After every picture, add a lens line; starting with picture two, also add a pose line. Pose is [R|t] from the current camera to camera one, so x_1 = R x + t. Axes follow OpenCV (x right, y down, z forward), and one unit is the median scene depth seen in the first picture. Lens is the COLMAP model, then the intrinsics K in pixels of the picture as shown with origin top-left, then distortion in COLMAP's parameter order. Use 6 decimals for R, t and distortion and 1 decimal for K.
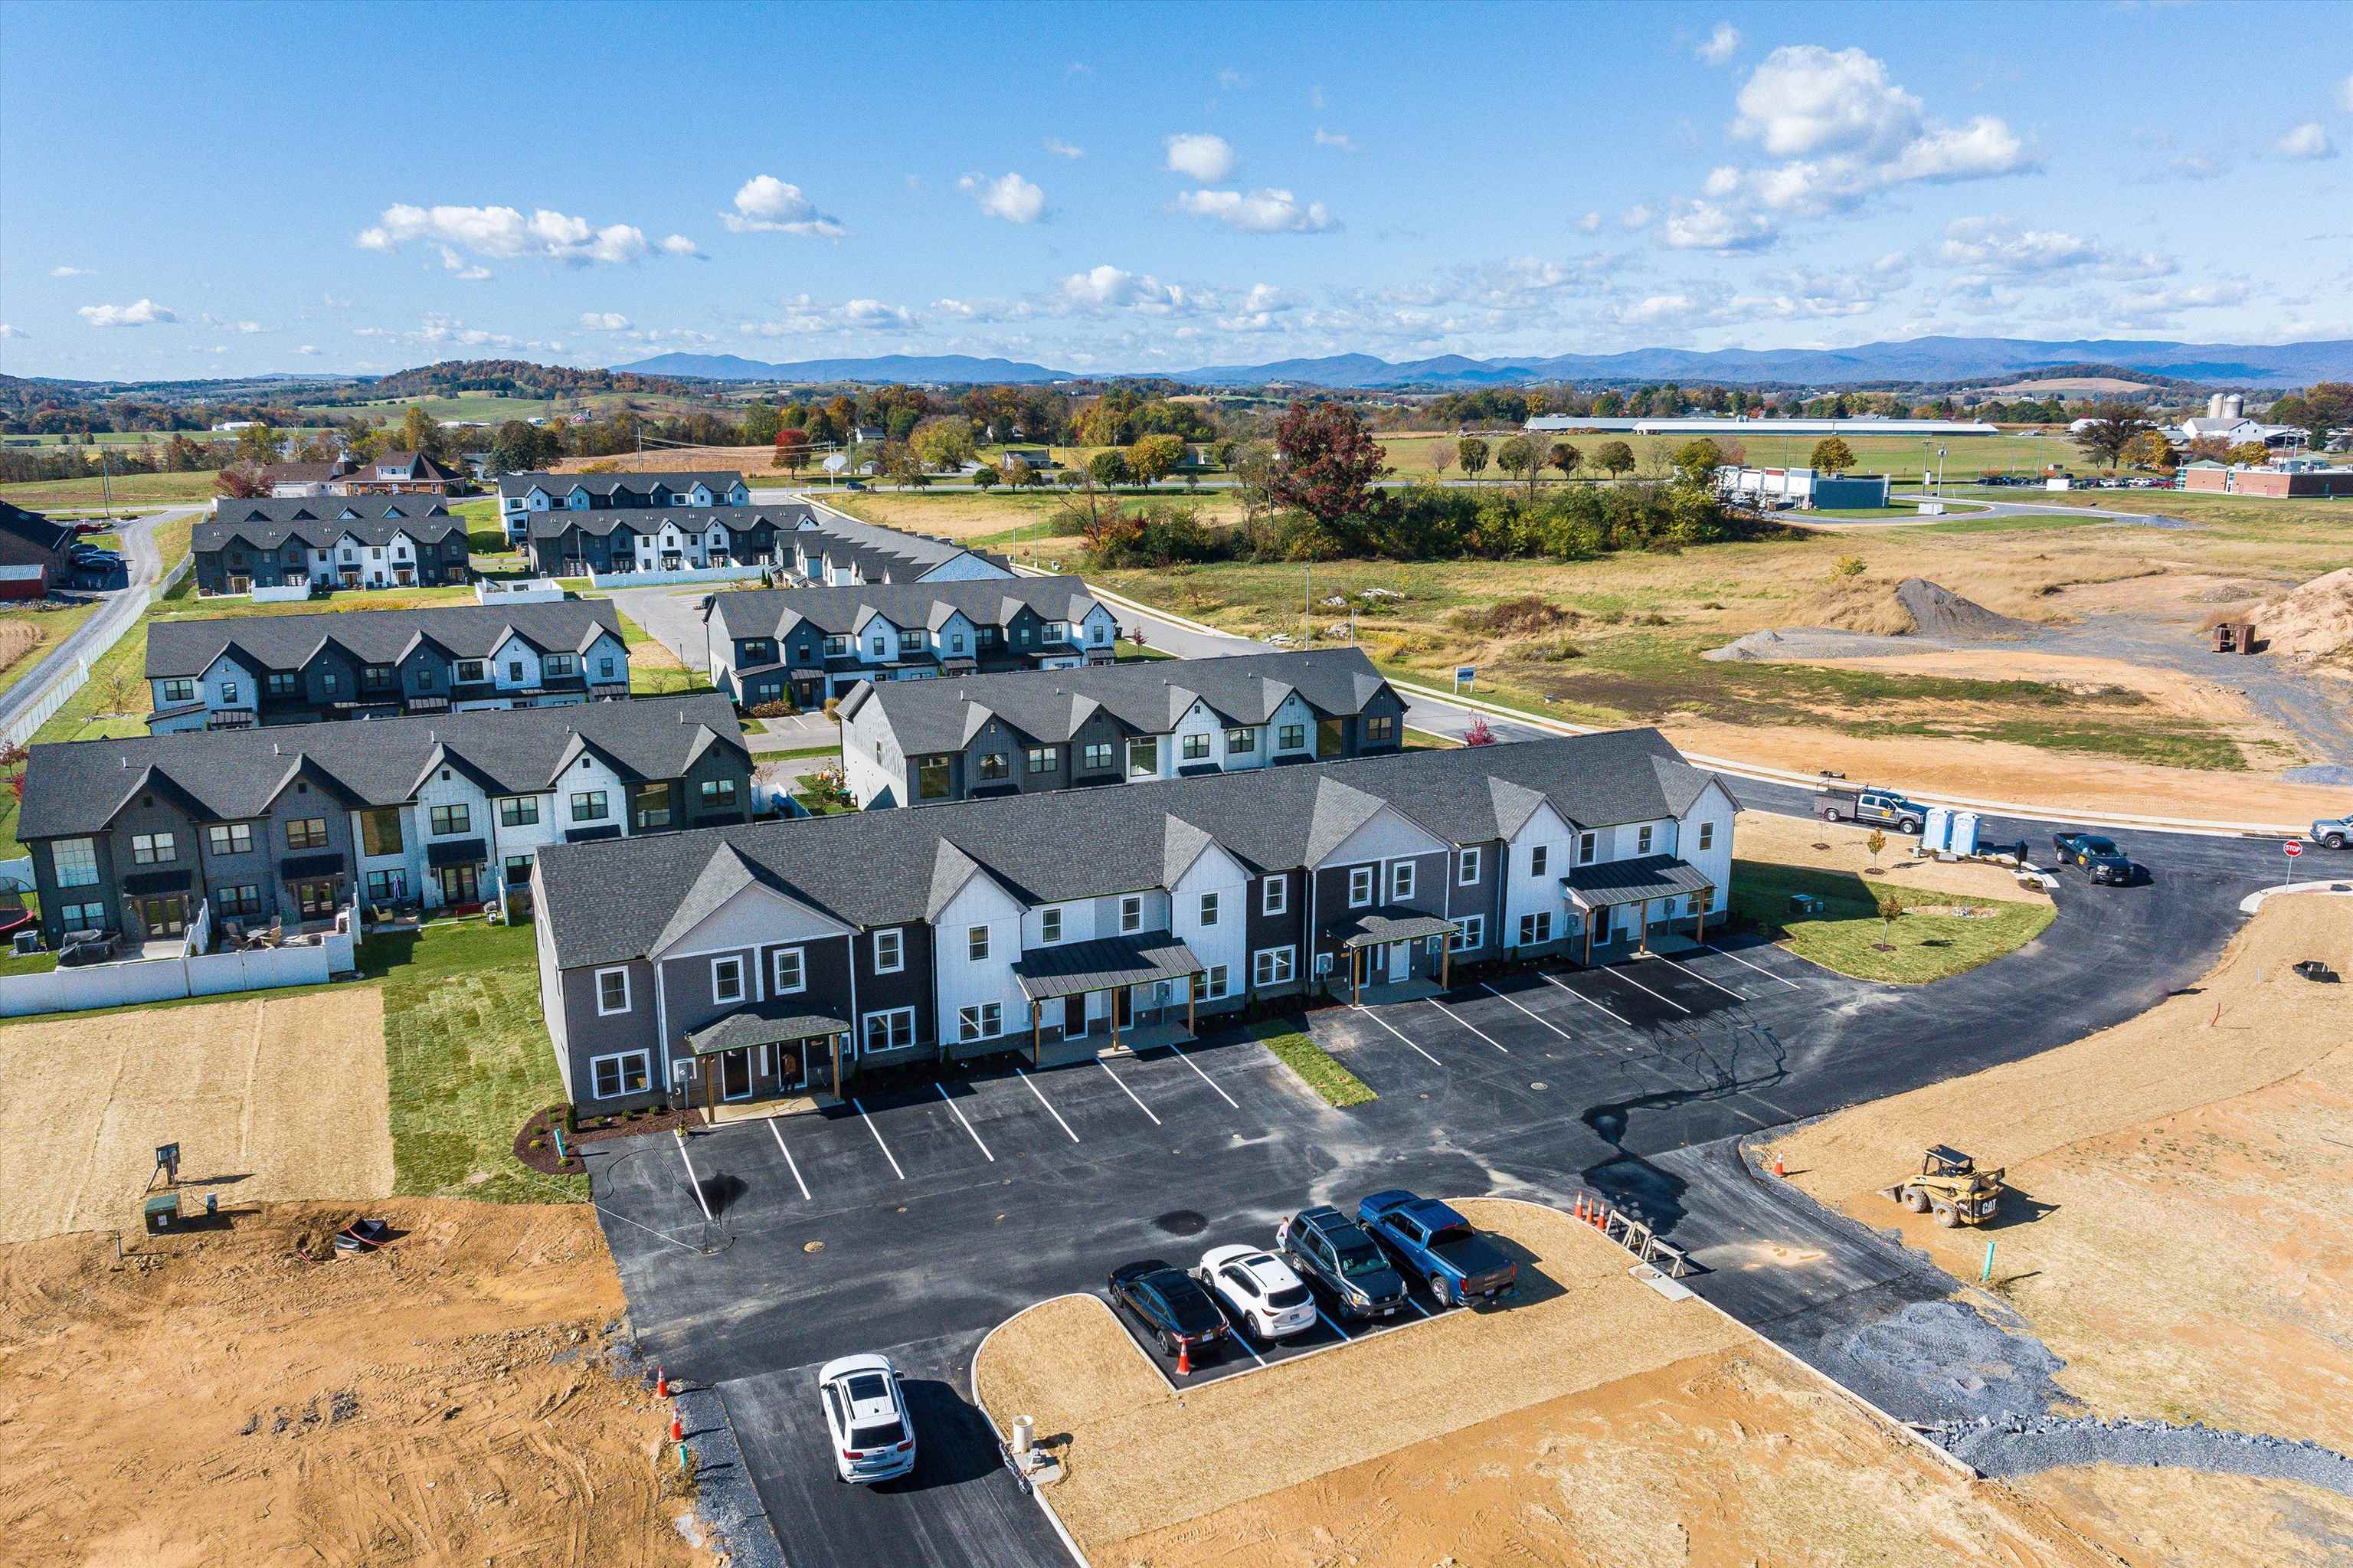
lens RADIAL K [[1644.8, 0, 1207.3], [0, 1644.8, 784.2], [0, 0, 1]] dist [-0.001039, -0.054147]
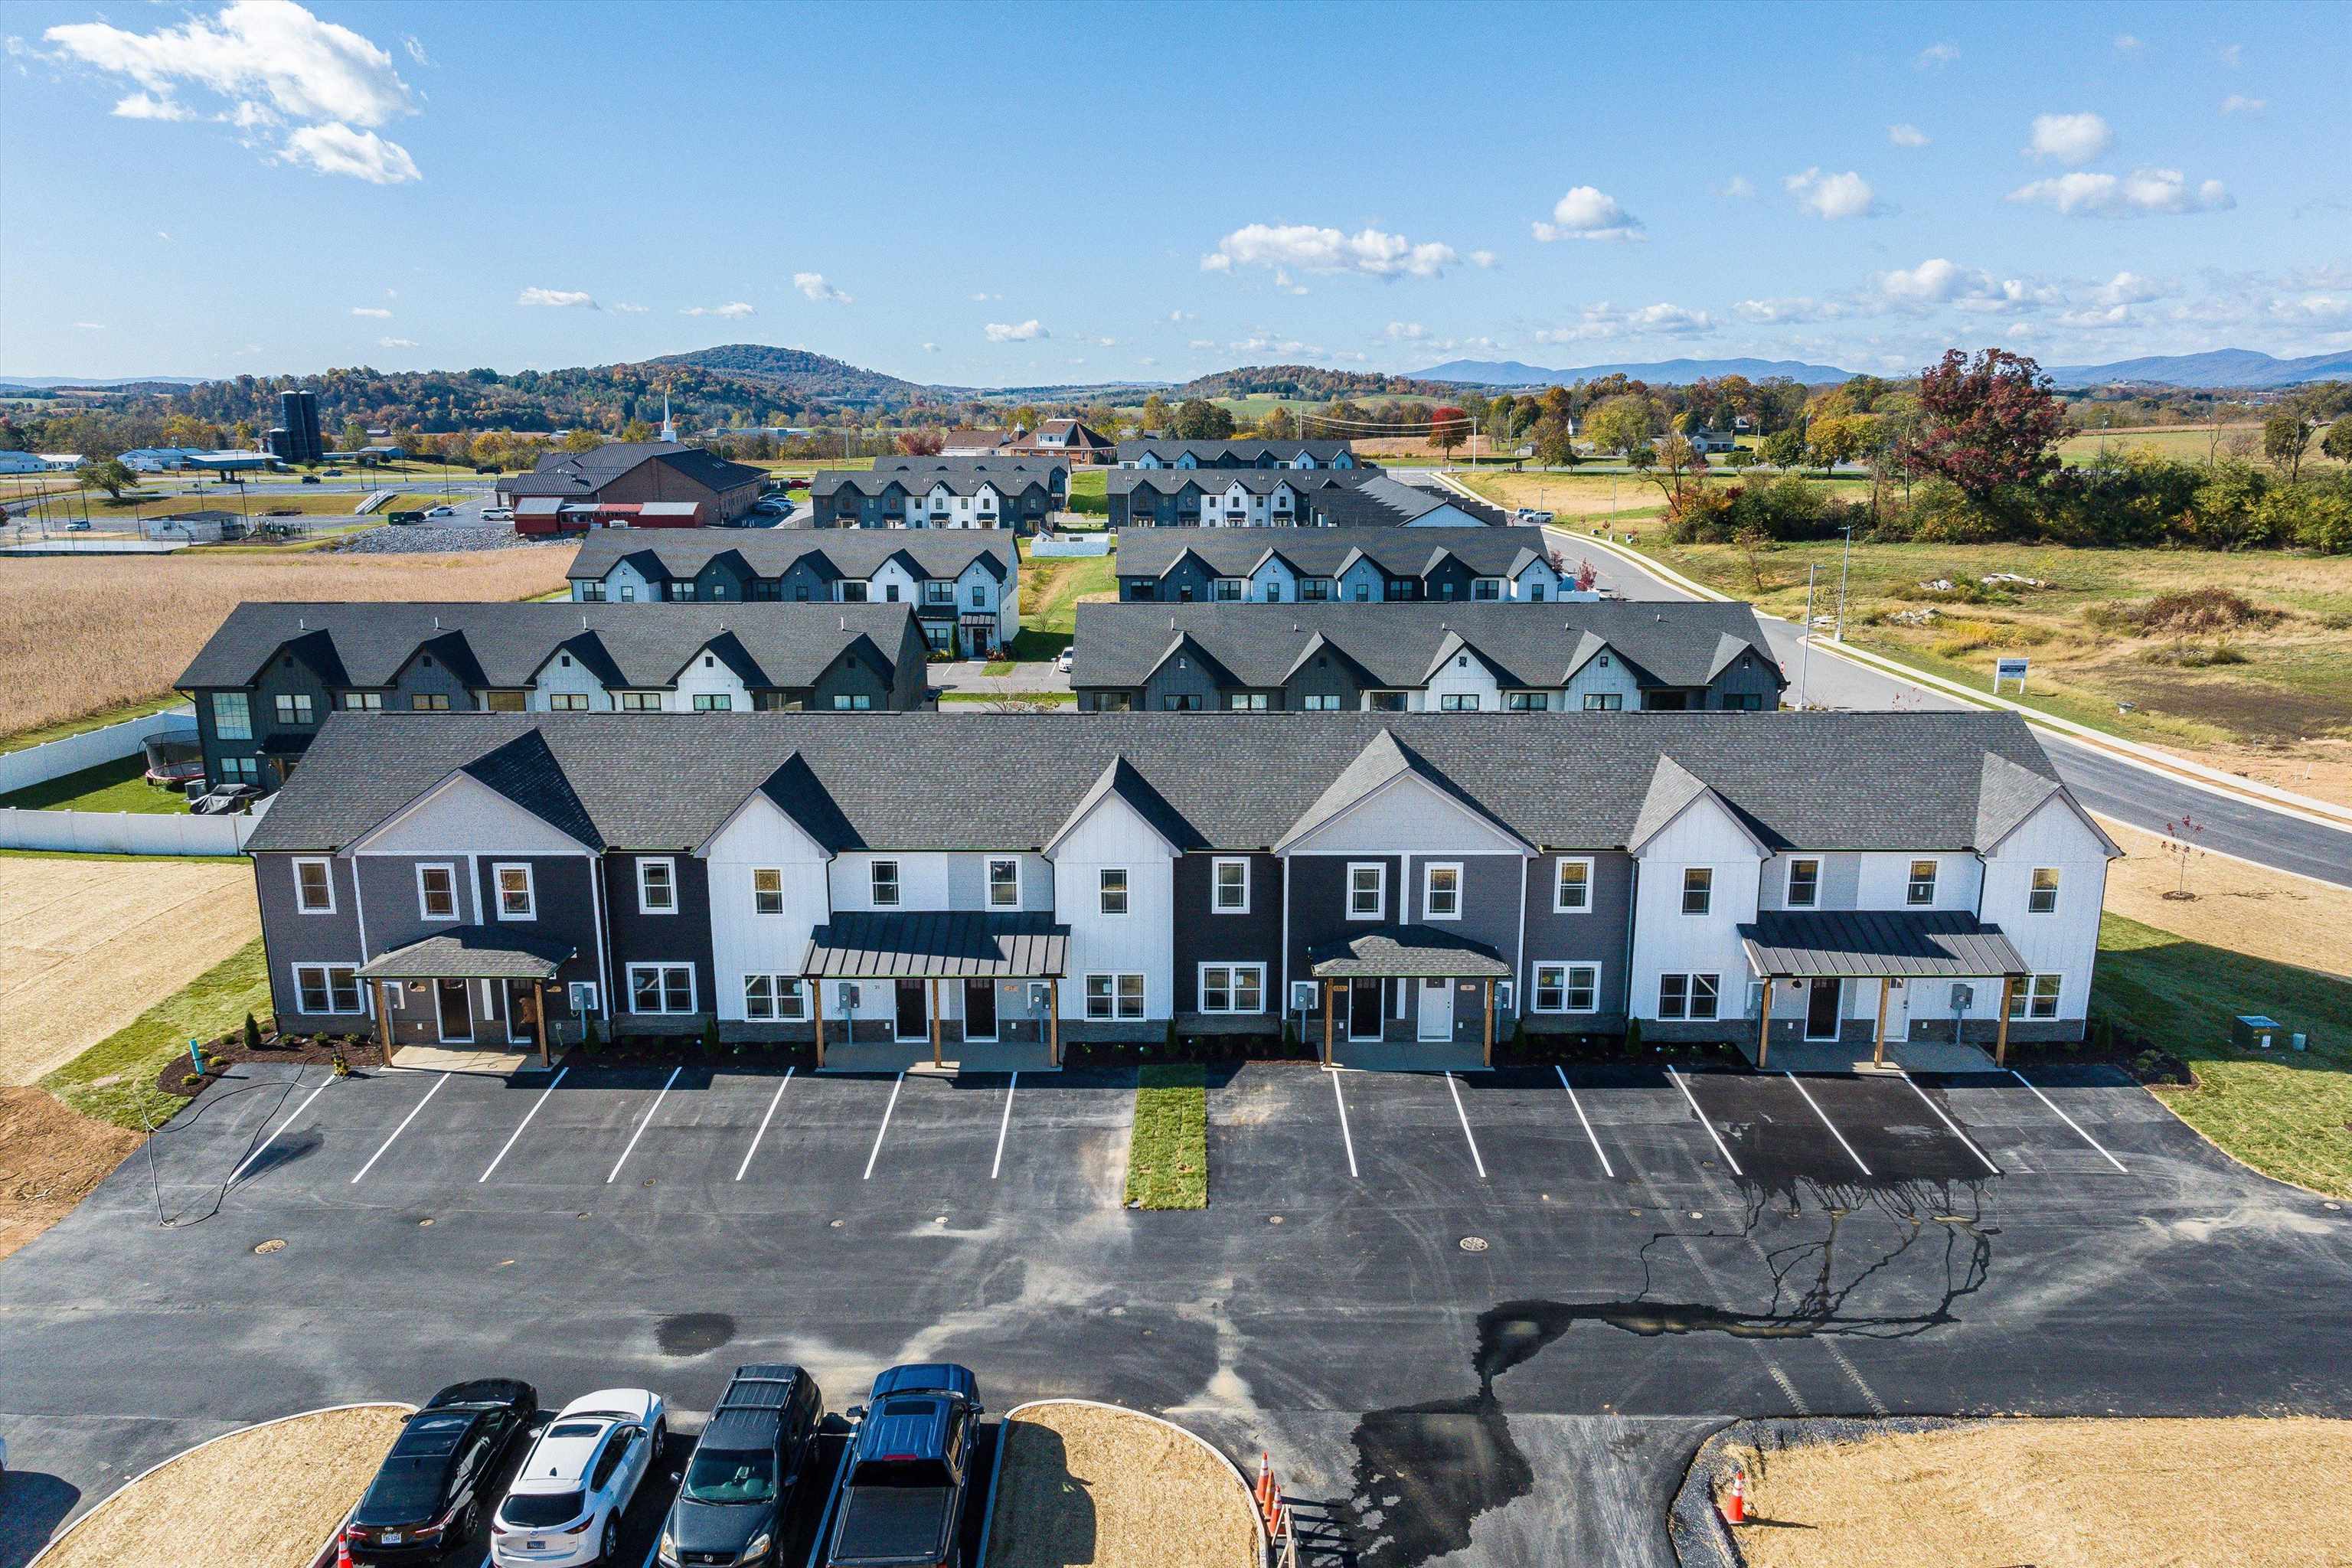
lens RADIAL K [[1649.7, 0, 1176.0], [0, 1649.7, 784.0], [0, 0, 1]] dist [0.004254, 0.002378]
pose [[0.895649, 0.096527, -0.434160, 0.304506], [-0.097432, 0.995037, 0.020231, 0.012851], [0.433957, 0.024181, 0.900609, 0.352781]]
